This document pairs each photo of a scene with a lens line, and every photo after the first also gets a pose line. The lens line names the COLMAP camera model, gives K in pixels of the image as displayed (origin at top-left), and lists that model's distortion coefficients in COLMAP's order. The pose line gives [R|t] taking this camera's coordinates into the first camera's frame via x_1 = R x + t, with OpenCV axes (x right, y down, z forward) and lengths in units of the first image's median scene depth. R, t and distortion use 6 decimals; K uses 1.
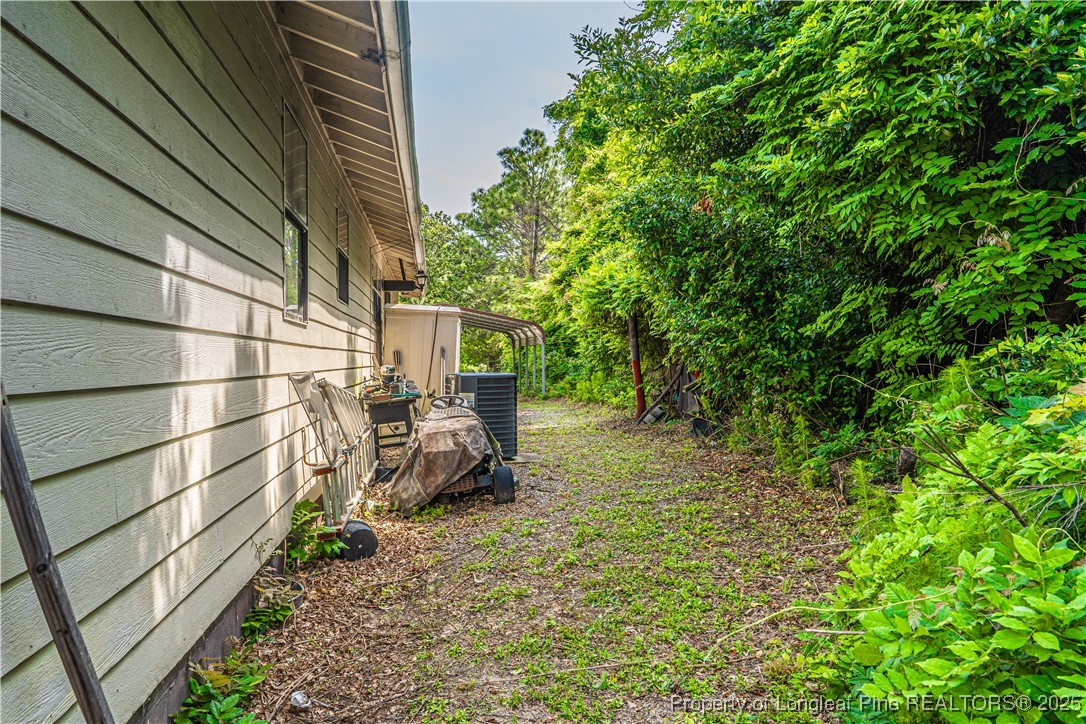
lens RADIAL K [[727.2, 0, 547.5], [0, 727.2, 367.5], [0, 0, 1]] dist [-0.002844, 0.007053]
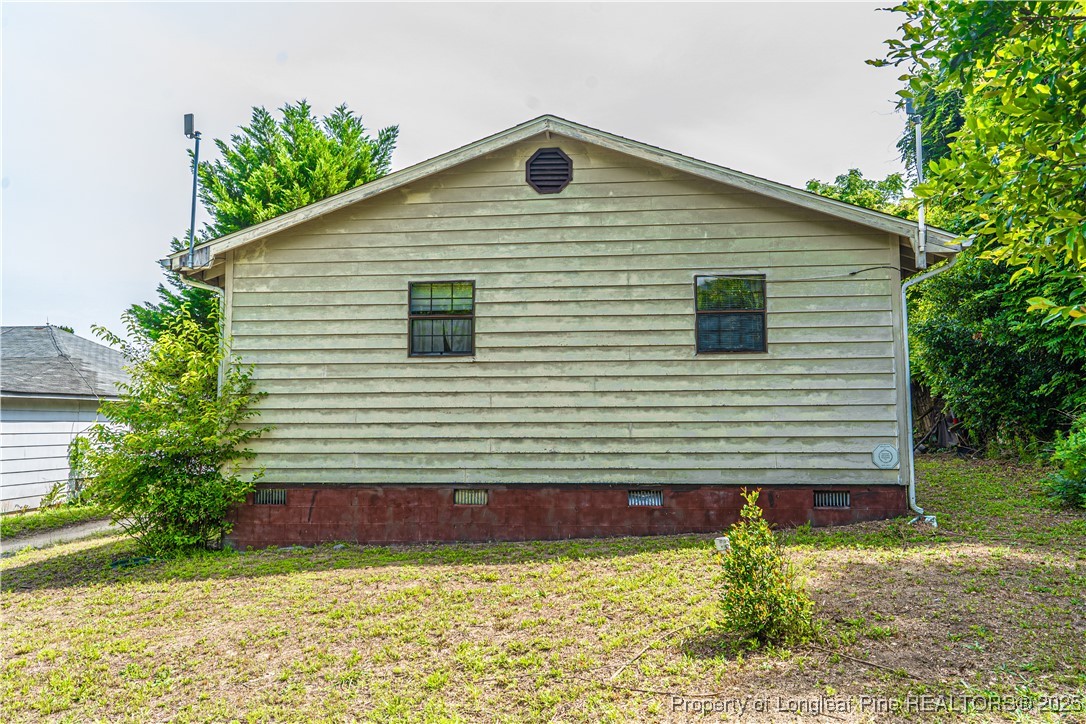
lens RADIAL K [[727.2, 0, 547.5], [0, 727.2, 367.5], [0, 0, 1]] dist [-0.002844, 0.007053]
pose [[0.973139, -0.017547, -0.229550, -0.497141], [-0.003847, 0.995712, -0.092424, 0.070035], [0.230187, 0.090824, 0.968899, -1.285110]]
